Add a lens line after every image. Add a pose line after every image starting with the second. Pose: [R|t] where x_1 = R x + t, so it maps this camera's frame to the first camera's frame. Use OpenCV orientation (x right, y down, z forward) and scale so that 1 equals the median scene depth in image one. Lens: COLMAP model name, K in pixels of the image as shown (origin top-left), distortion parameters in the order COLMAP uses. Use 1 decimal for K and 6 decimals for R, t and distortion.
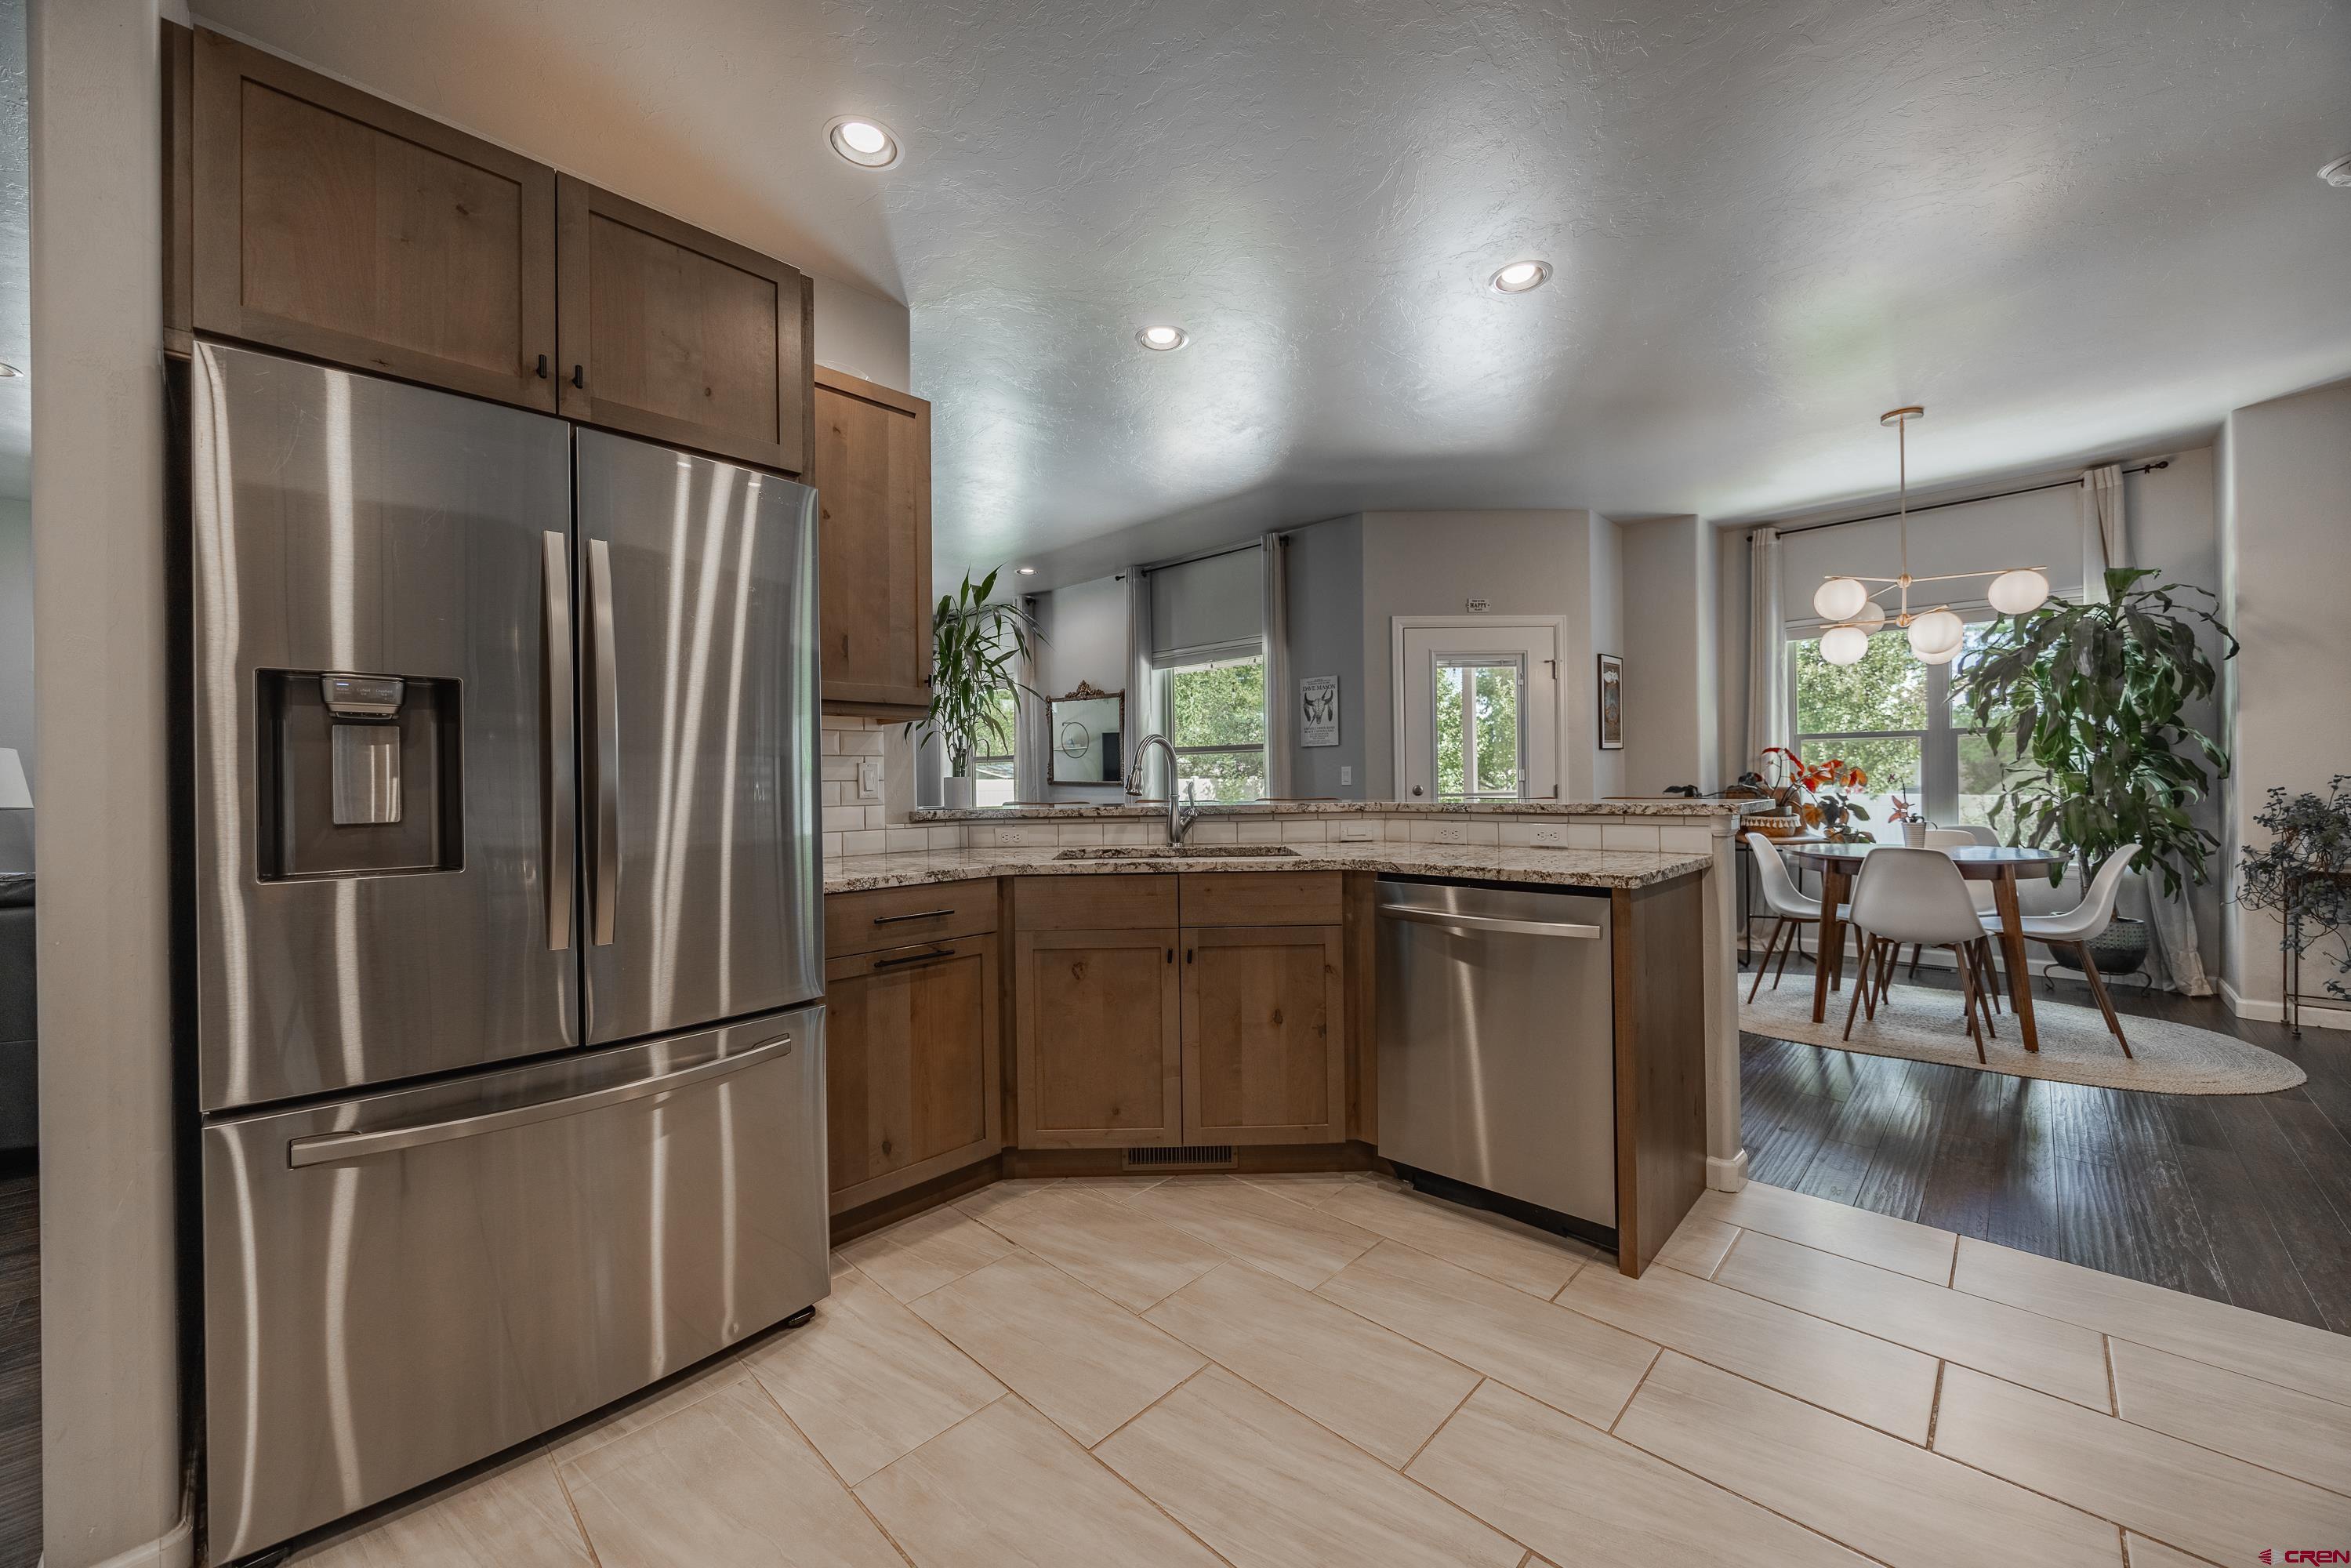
lens RADIAL K [[881.4, 0, 1171.2], [0, 881.4, 781.2], [0, 0, 1]] dist [-0.002763, 0.000014]
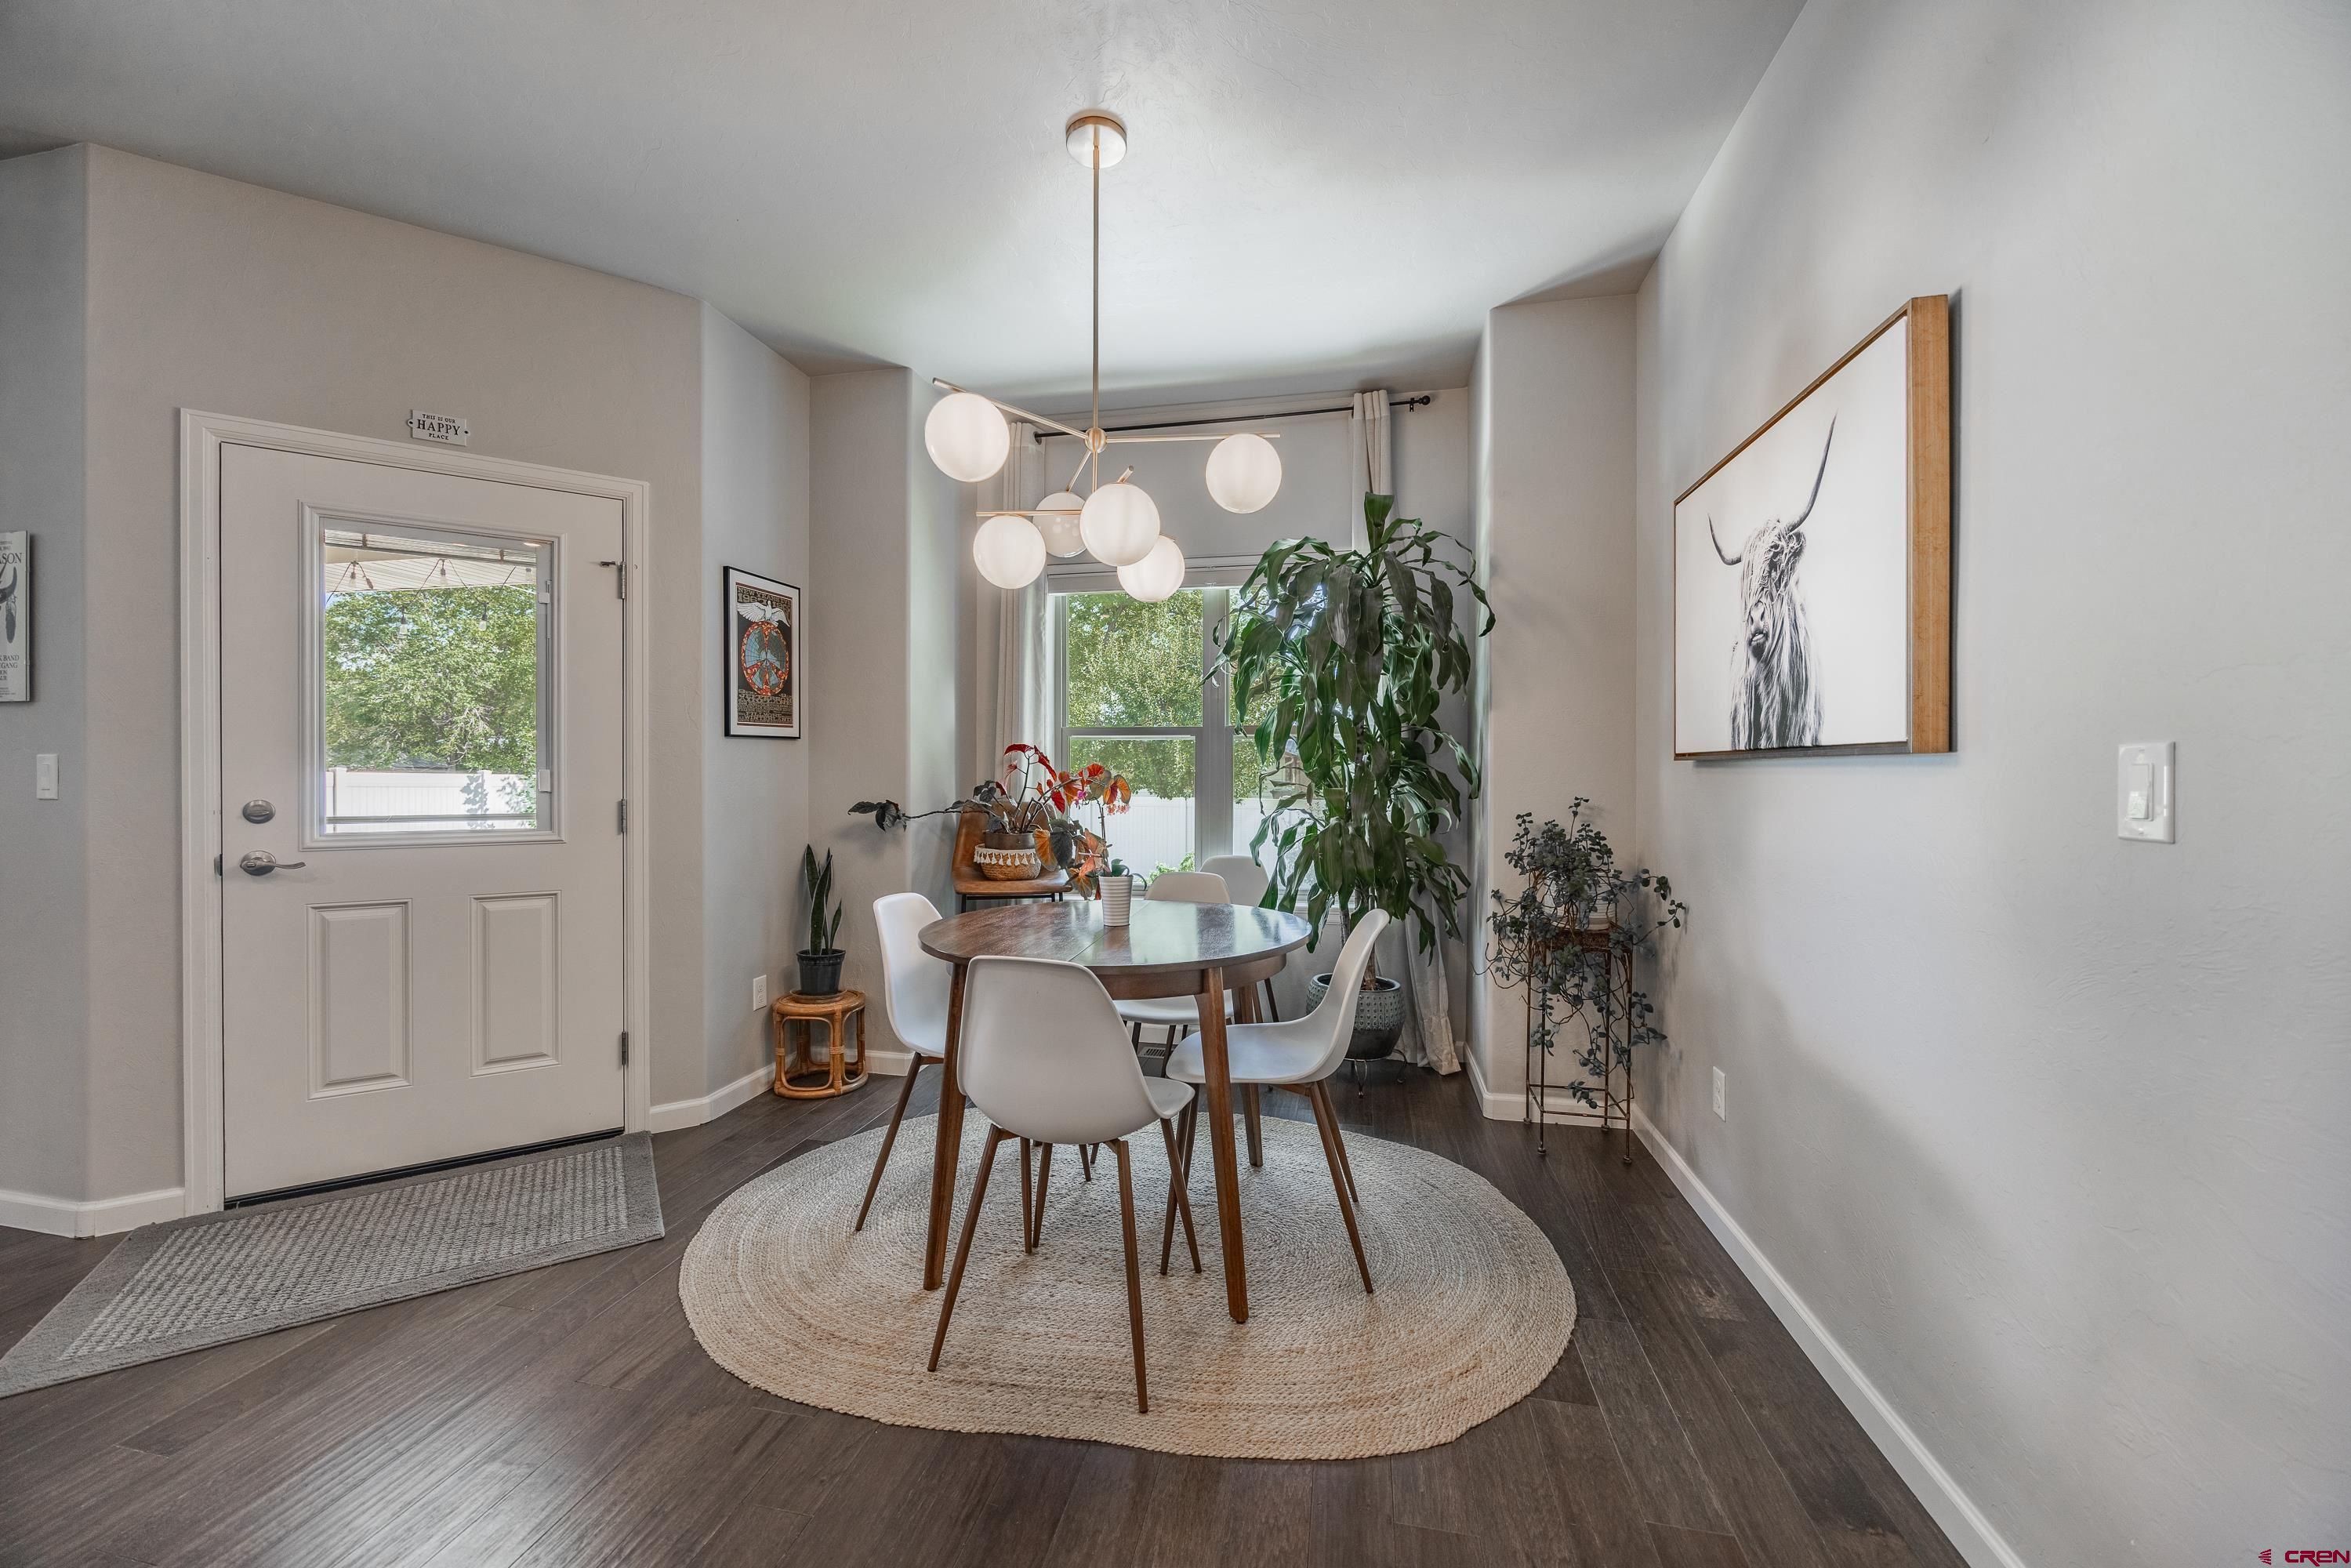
lens RADIAL K [[898.9, 0, 1158.7], [0, 898.9, 779.0], [0, 0, 1]] dist [-0.000377, -0.000031]
pose [[0.848459, 0.014197, 0.529071, 0.555848], [-0.013968, 0.999893, -0.004430, -0.013543], [-0.529077, -0.003632, 0.848566, 0.485908]]
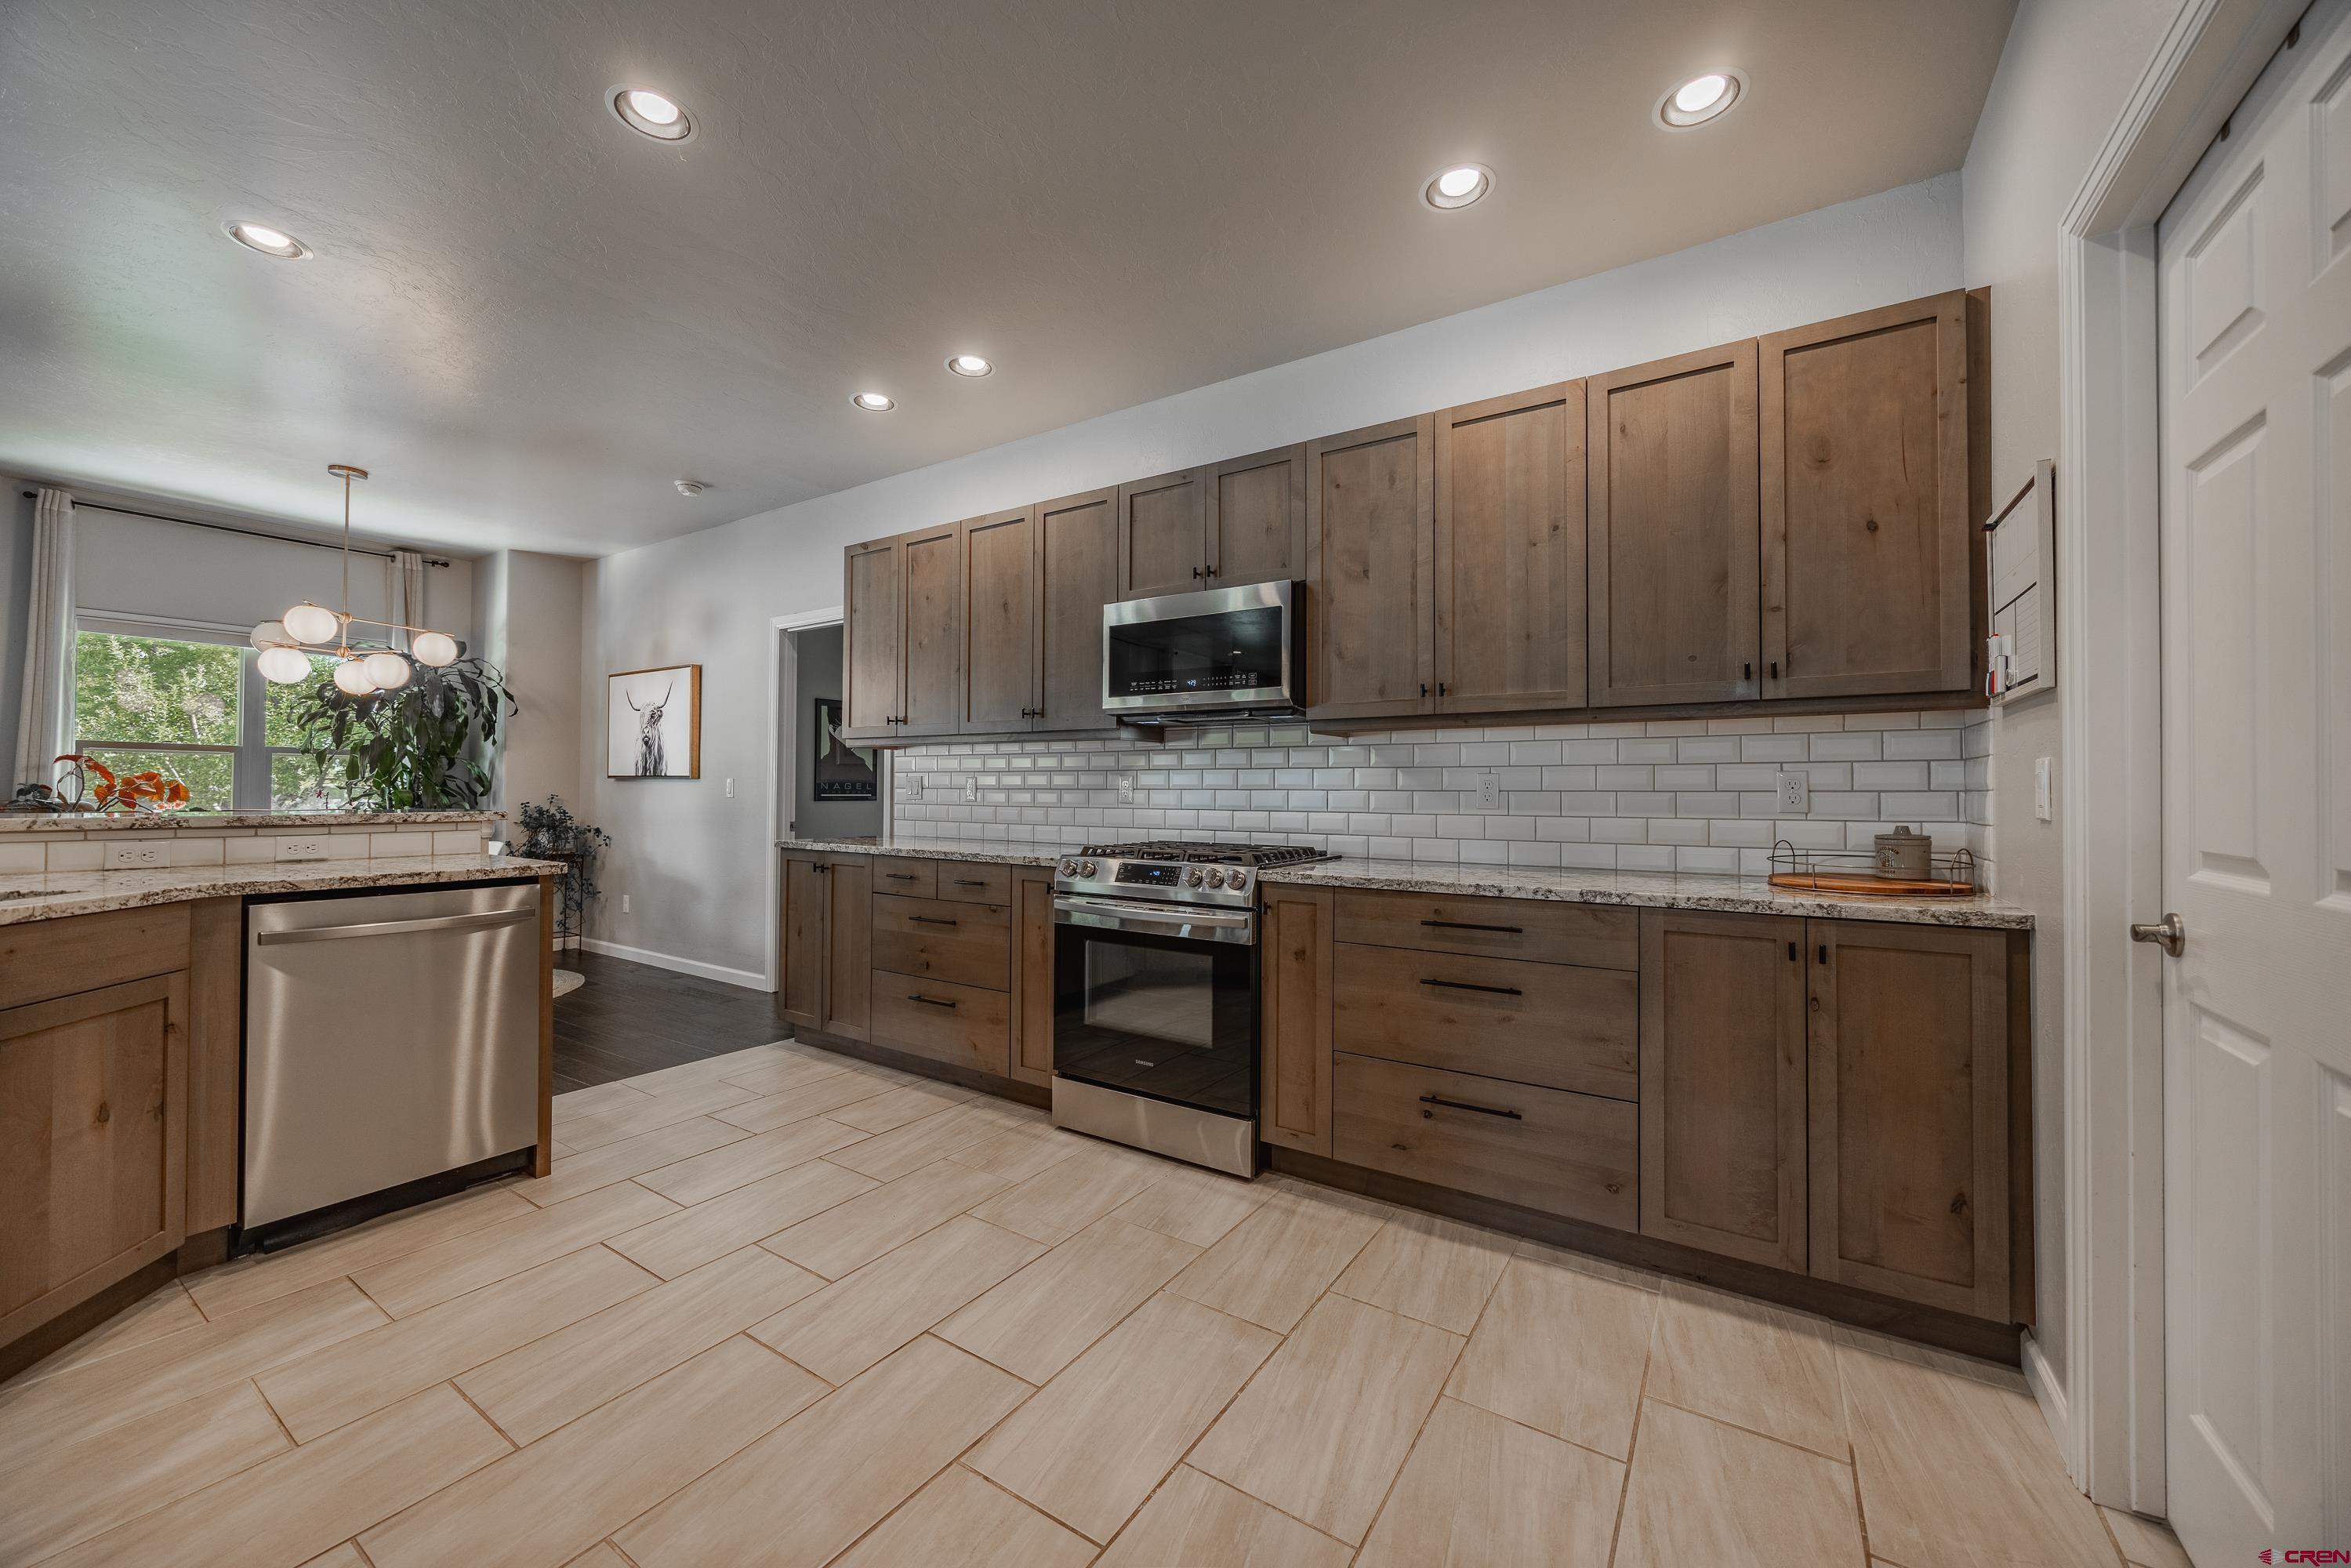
lens RADIAL K [[878.9, 0, 1170.2], [0, 878.9, 778.5], [0, 0, 1]] dist [-0.008836, 0.000440]
pose [[-0.186316, 0.028431, 0.982078, -0.441320], [-0.002704, 0.999563, -0.029450, 0.007239], [-0.982486, -0.008143, -0.186157, 0.163374]]
